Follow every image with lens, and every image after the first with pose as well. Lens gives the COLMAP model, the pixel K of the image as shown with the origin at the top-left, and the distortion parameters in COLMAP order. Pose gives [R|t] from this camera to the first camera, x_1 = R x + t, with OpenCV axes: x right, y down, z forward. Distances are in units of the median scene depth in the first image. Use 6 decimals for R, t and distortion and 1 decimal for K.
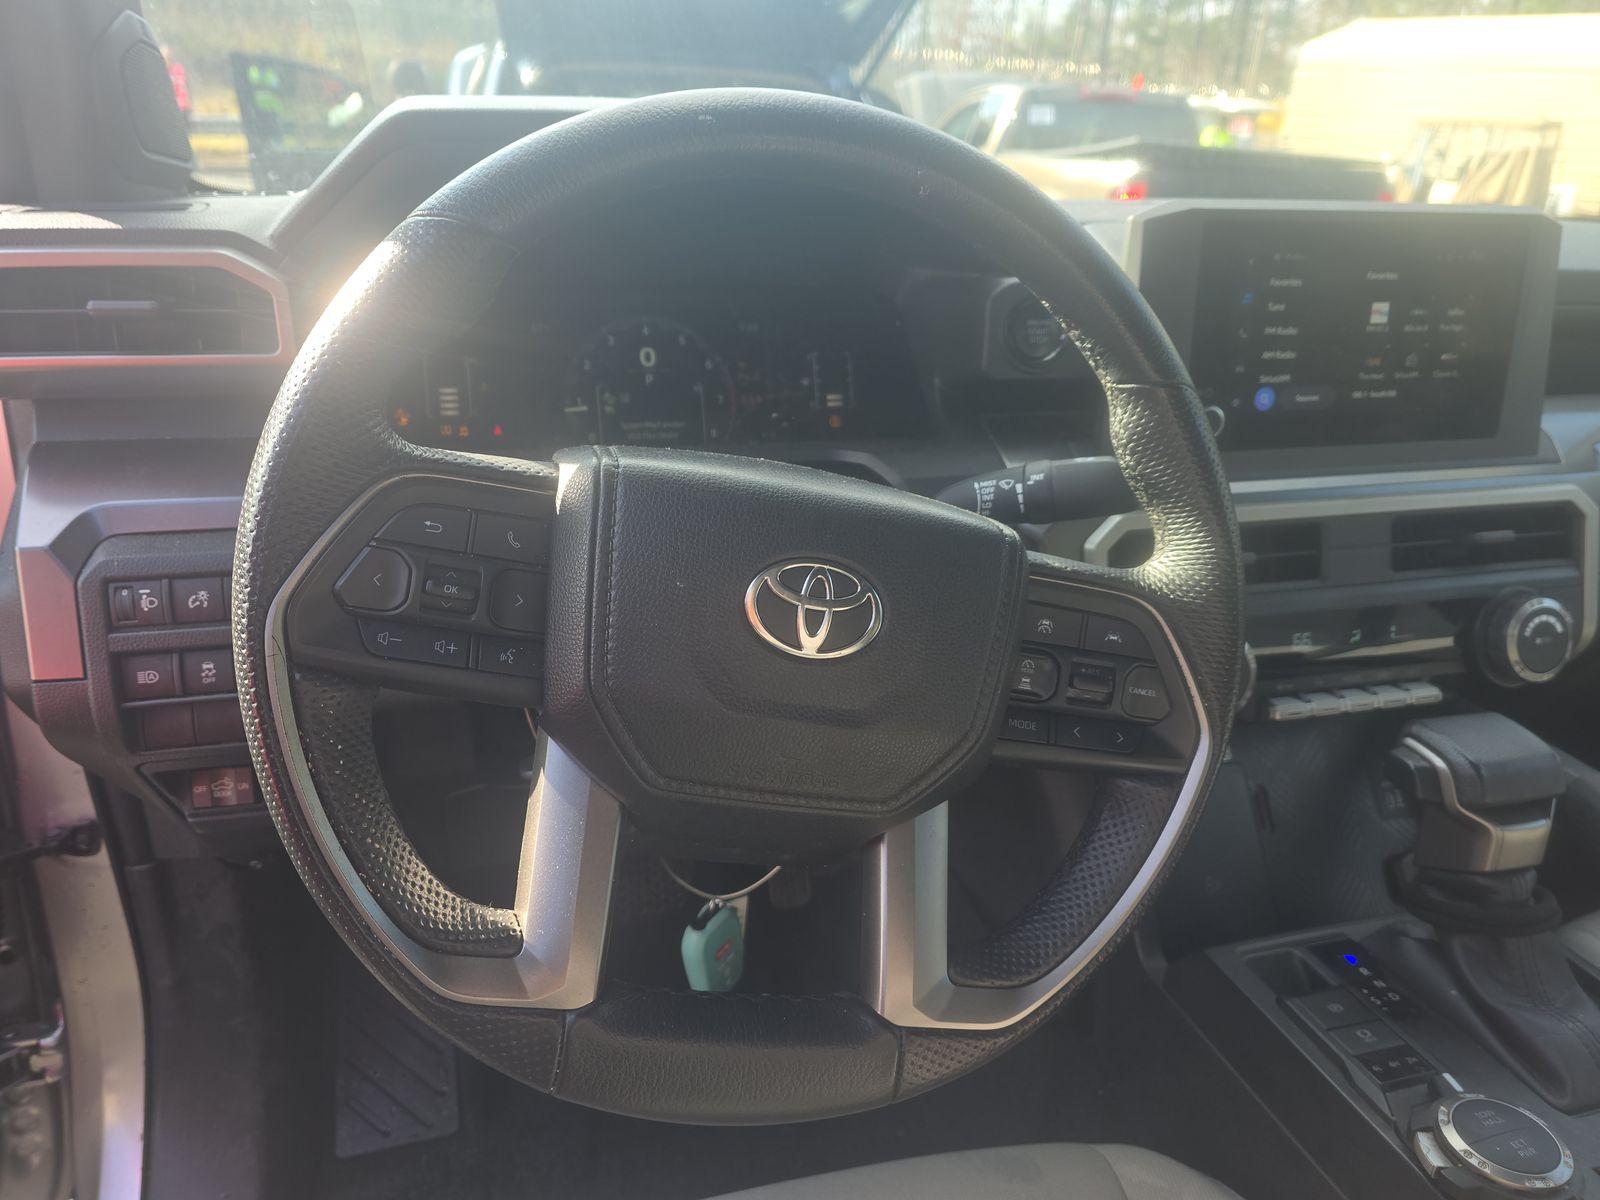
lens RADIAL K [[1073.3, 0, 805.8], [0, 1073.3, 594.2], [0, 0, 1]] dist [0.008663, -0.002778]
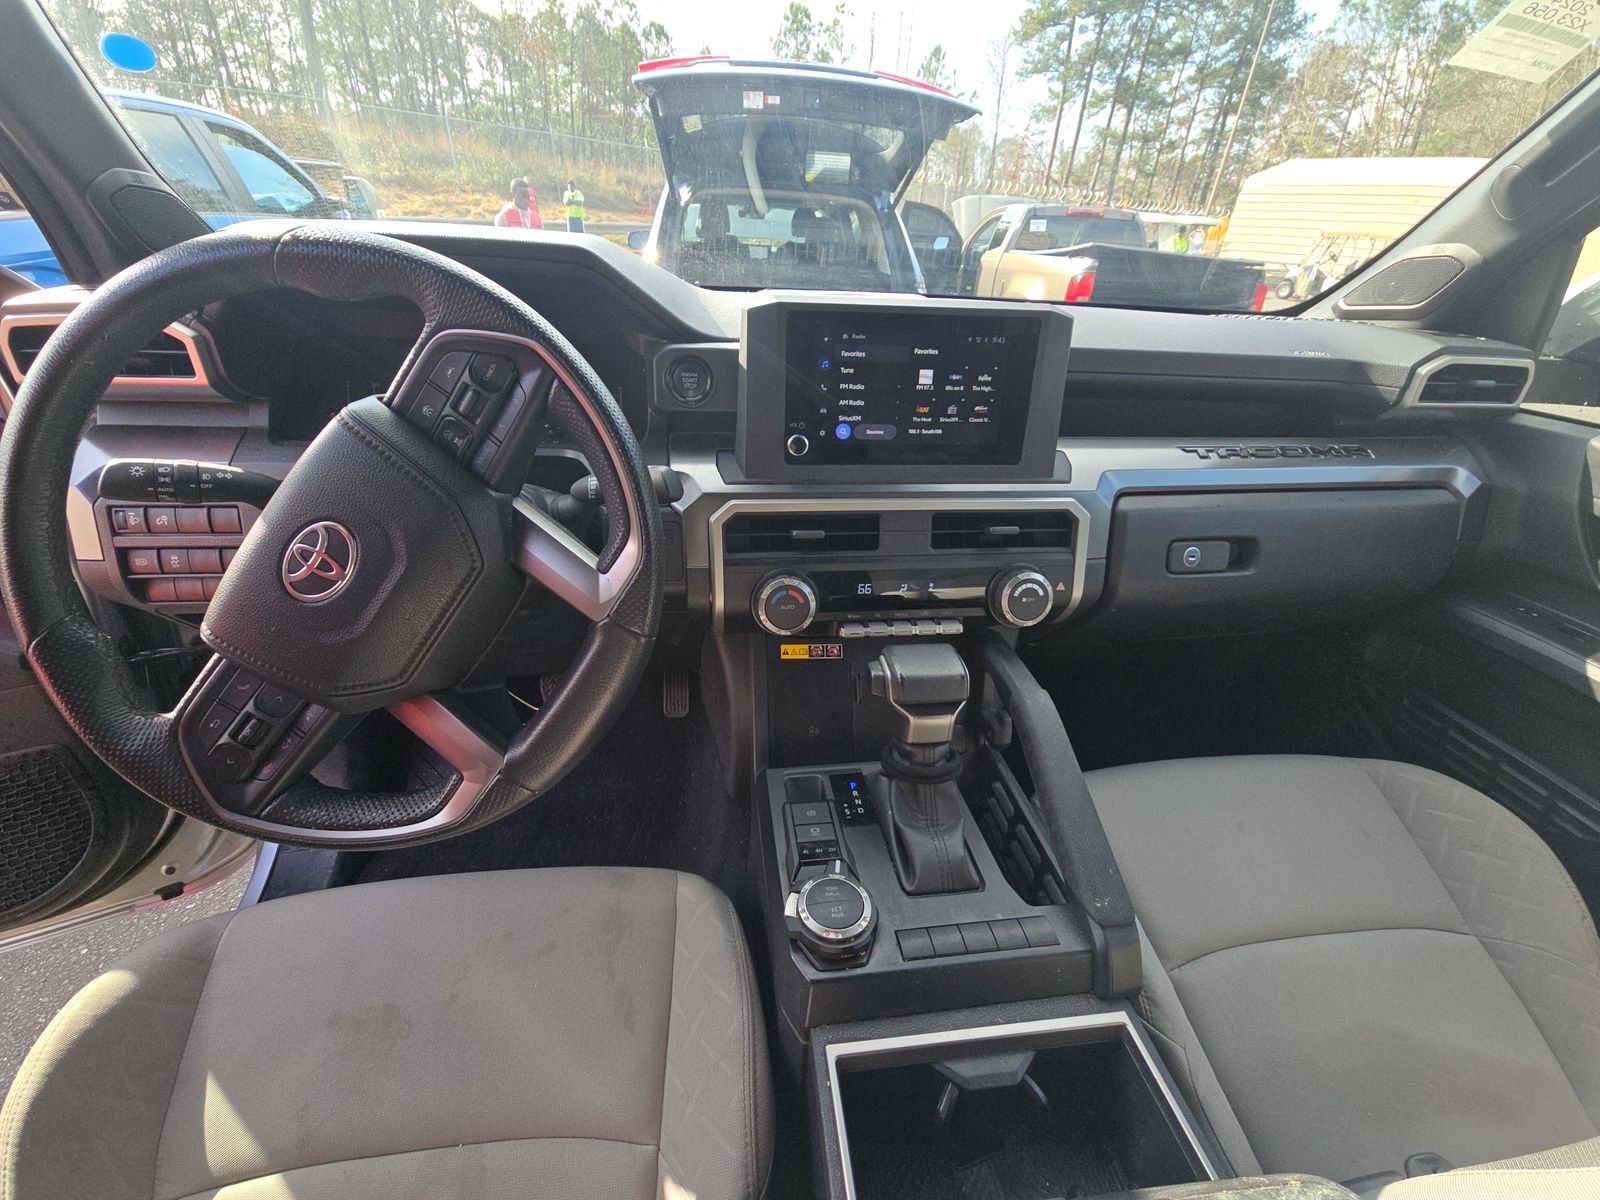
lens RADIAL K [[640.9, 0, 804.0], [0, 640.9, 601.4], [0, 0, 1]] dist [0.000418, 0.000140]
pose [[0.990375, 0.077431, -0.114722, 0.481431], [-0.063897, 0.991040, 0.117289, -0.042823], [0.122776, -0.108830, 0.986449, 0.056686]]
